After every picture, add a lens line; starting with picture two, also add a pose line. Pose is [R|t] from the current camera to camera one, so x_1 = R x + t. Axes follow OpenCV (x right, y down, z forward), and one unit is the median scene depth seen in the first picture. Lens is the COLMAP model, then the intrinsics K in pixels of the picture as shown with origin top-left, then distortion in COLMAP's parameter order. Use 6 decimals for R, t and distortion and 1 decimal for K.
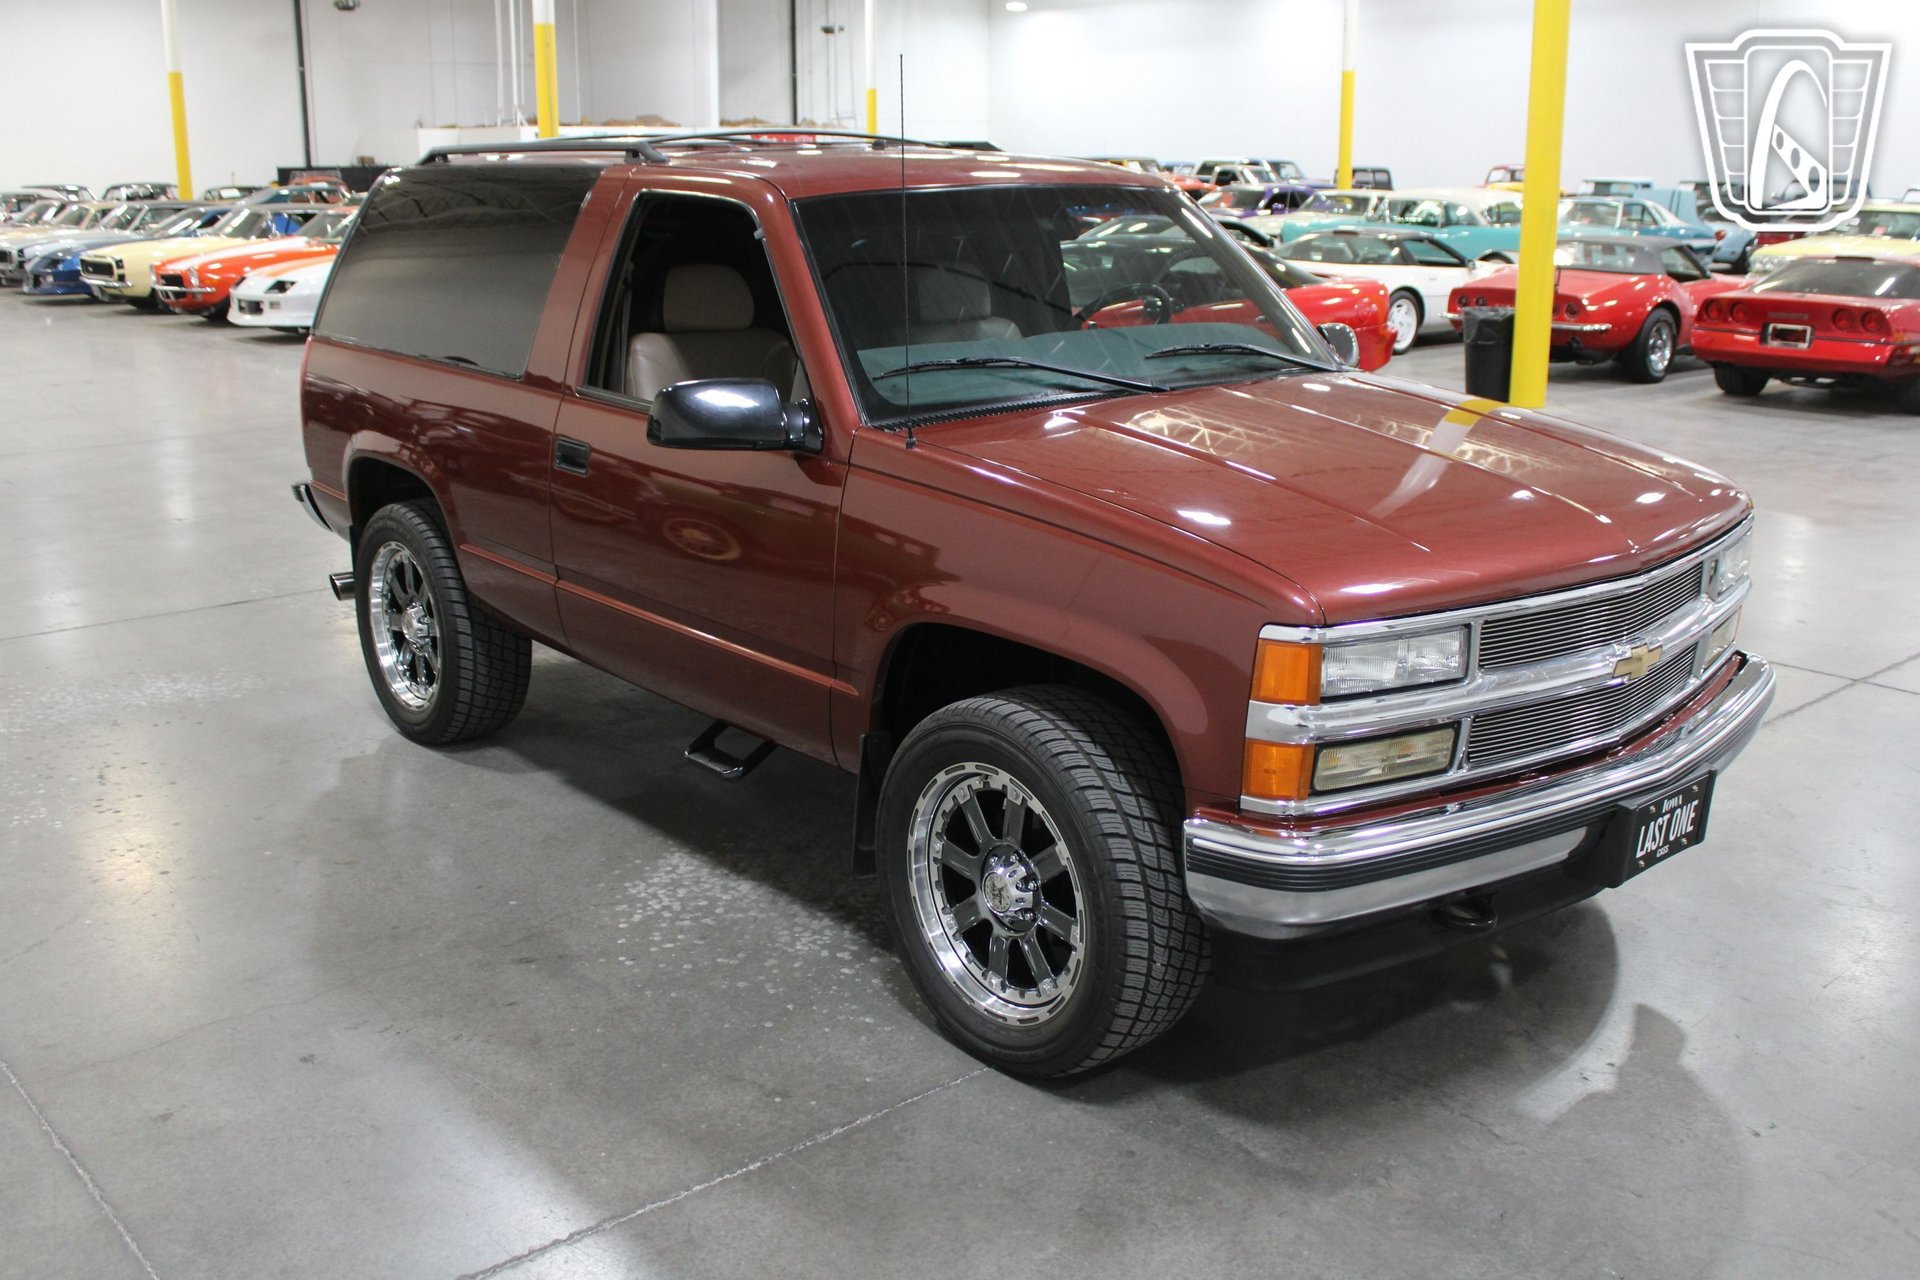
lens RADIAL K [[1840.1, 0, 942.6], [0, 1840.1, 646.8], [0, 0, 1]] dist [-0.098997, 0.000000]
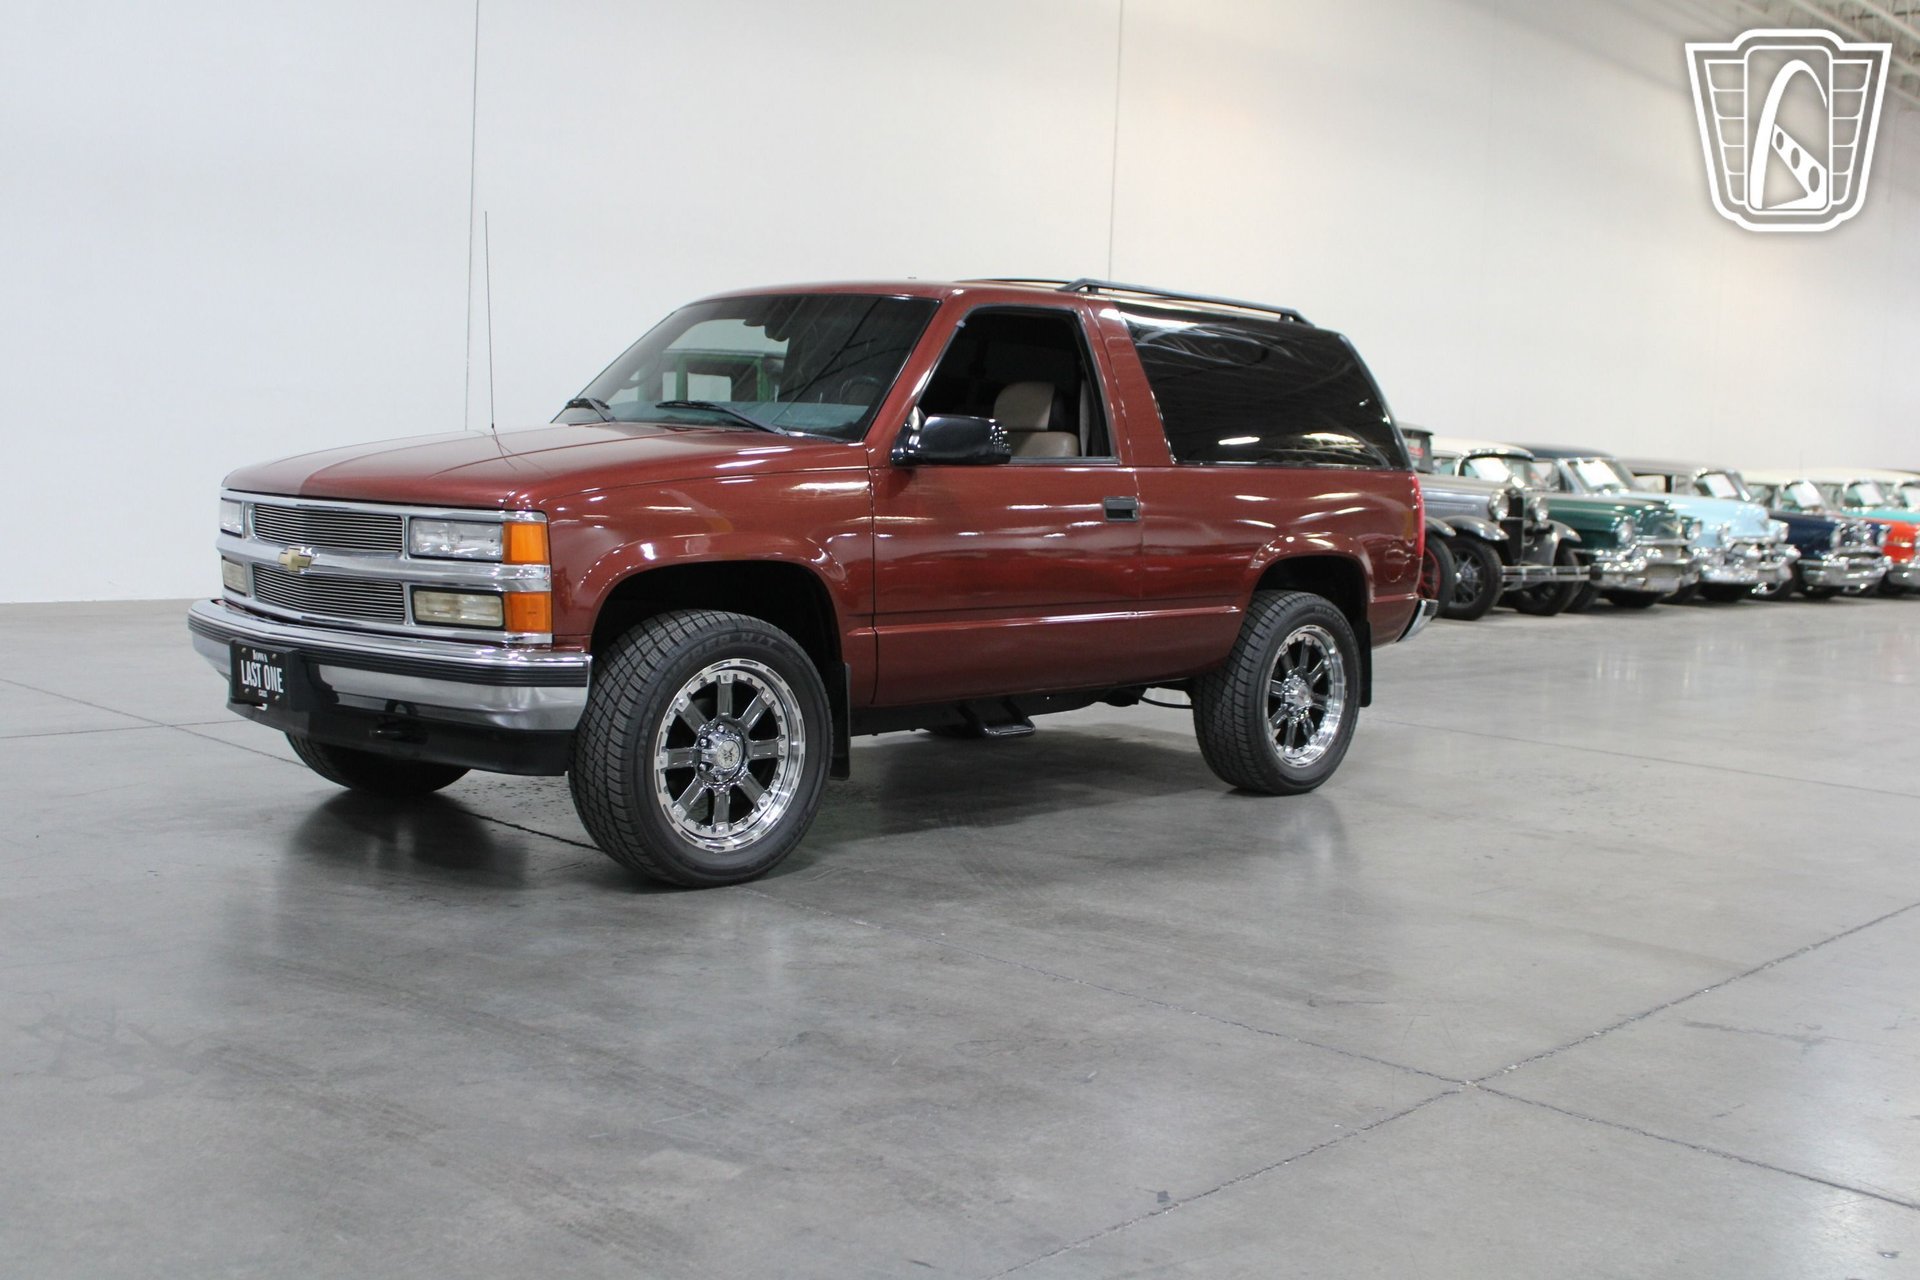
lens RADIAL K [[2096.2, 0, 963.3], [0, 2096.2, 652.5], [0, 0, 1]] dist [-0.084351, 0.000000]
pose [[0.105424, 0.112886, -0.987999, 2.009889], [-0.310915, 0.947468, 0.075079, -0.203289], [0.944573, 0.299269, 0.134984, 1.266883]]
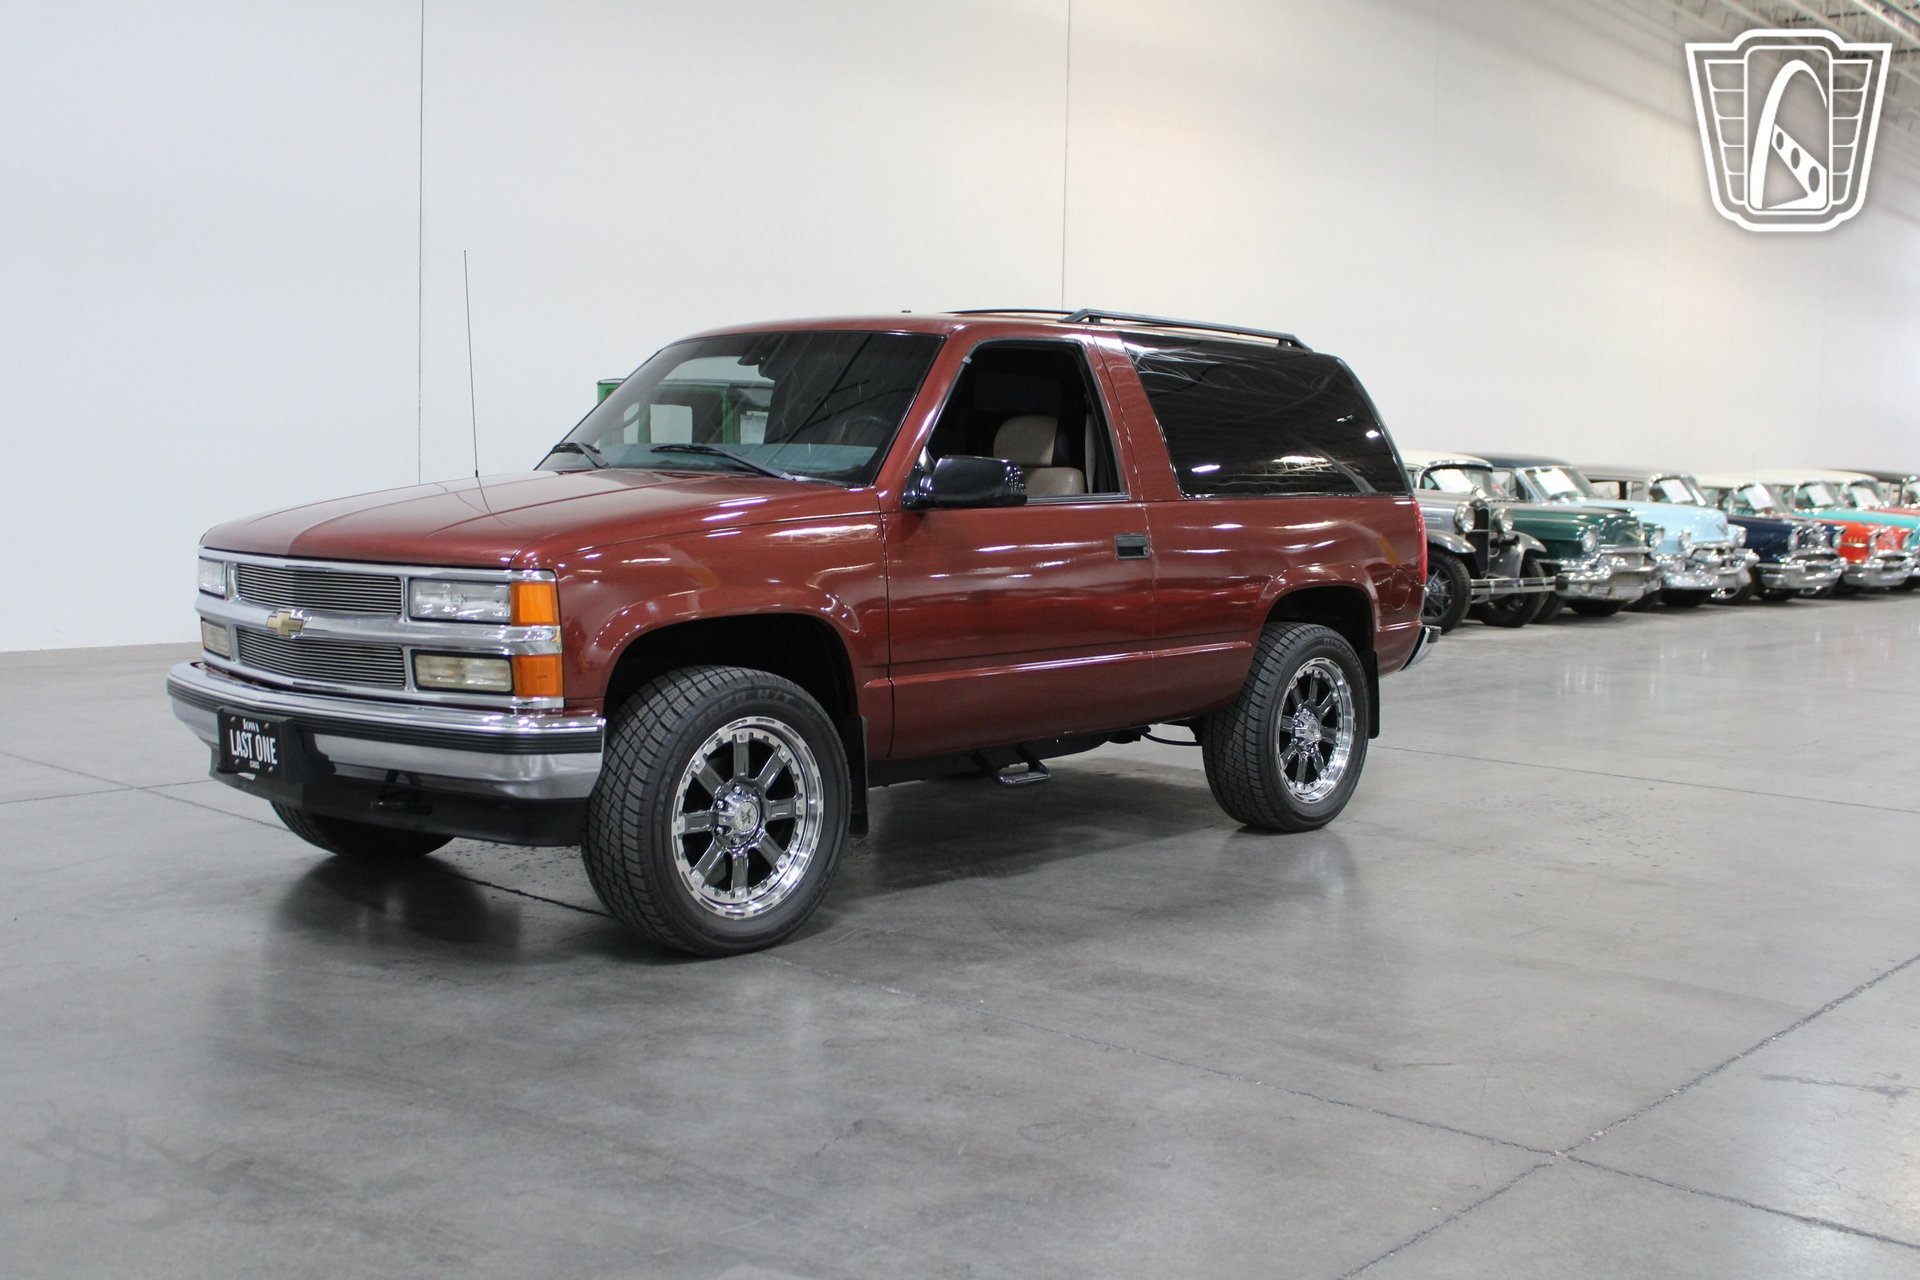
lens RADIAL K [[2096.2, 0, 966.8], [0, 2096.2, 653.6], [0, 0, 1]] dist [-0.084351, 0.000000]
pose [[0.139589, 0.104414, -0.984689, 1.940109], [-0.290374, 0.955024, 0.060105, -0.206610], [0.946677, 0.277538, 0.163630, 1.205963]]
